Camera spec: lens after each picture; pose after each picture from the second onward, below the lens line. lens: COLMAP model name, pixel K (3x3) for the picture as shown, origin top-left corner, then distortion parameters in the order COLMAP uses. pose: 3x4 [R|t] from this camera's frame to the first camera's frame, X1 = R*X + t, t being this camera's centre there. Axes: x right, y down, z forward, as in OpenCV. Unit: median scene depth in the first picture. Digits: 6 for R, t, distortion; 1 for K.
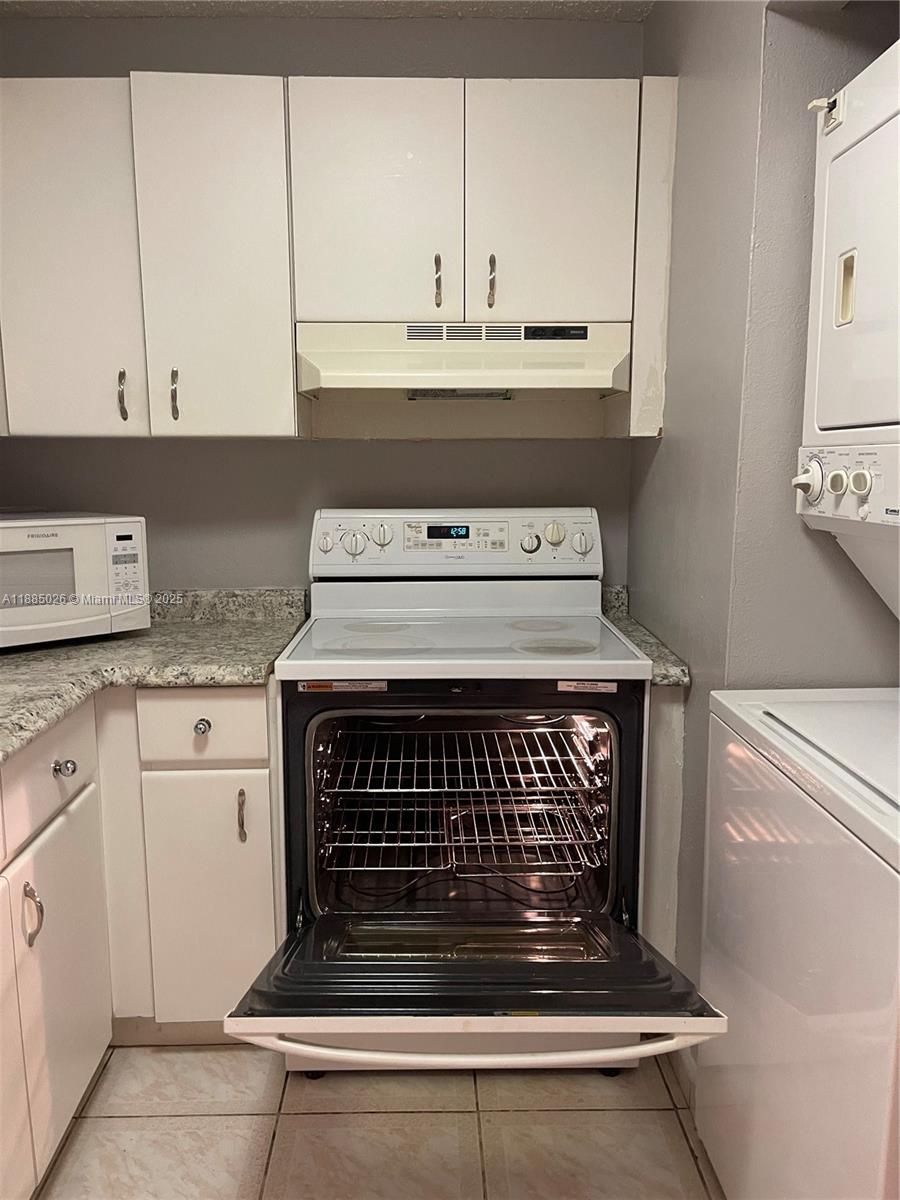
lens RADIAL K [[919.0, 0, 453.0], [0, 919.0, 613.1], [0, 0, 1]] dist [0.057168, -0.071163]
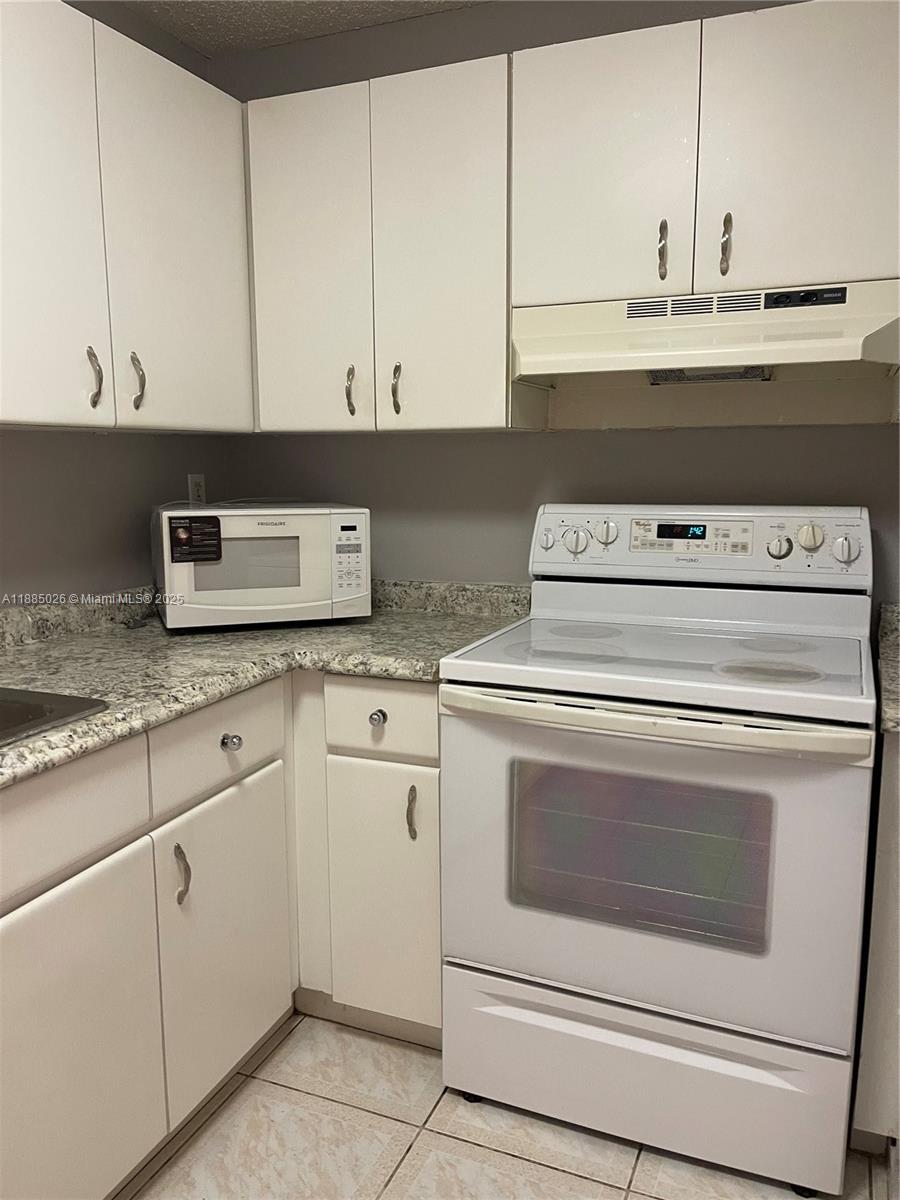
lens RADIAL K [[919.0, 0, 444.8], [0, 919.0, 598.3], [0, 0, 1]] dist [0.057168, -0.071163]
pose [[0.909606, 0.059483, -0.411192, 0.178782], [-0.064717, 0.997903, 0.001196, -0.010973], [0.410401, 0.025523, 0.911548, 0.105077]]
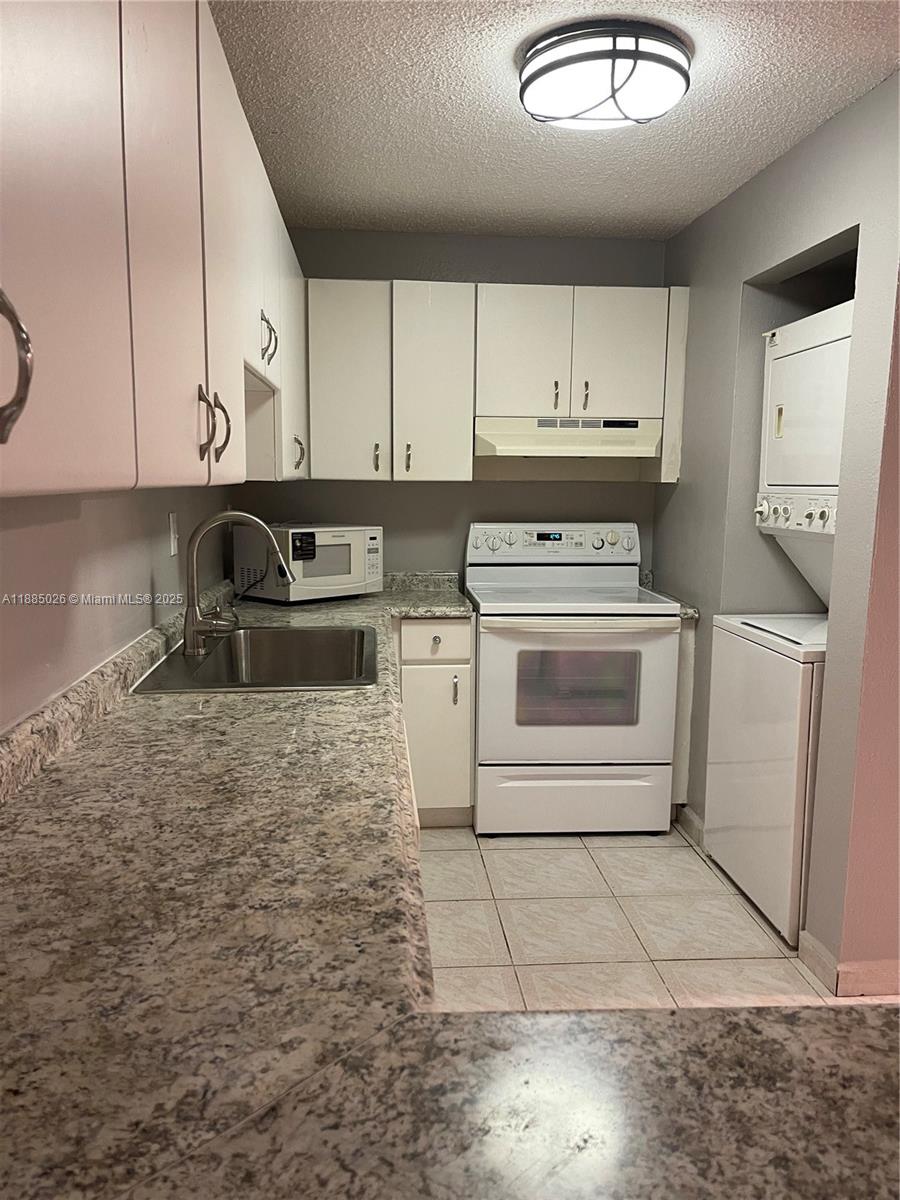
lens RADIAL K [[919.0, 0, 460.1], [0, 919.0, 620.1], [0, 0, 1]] dist [0.057168, -0.071163]
pose [[0.998026, 0.001375, 0.062782, -0.308962], [-0.000633, 0.999930, -0.011844, 0.094835], [-0.062794, 0.011781, 0.997957, -0.749354]]
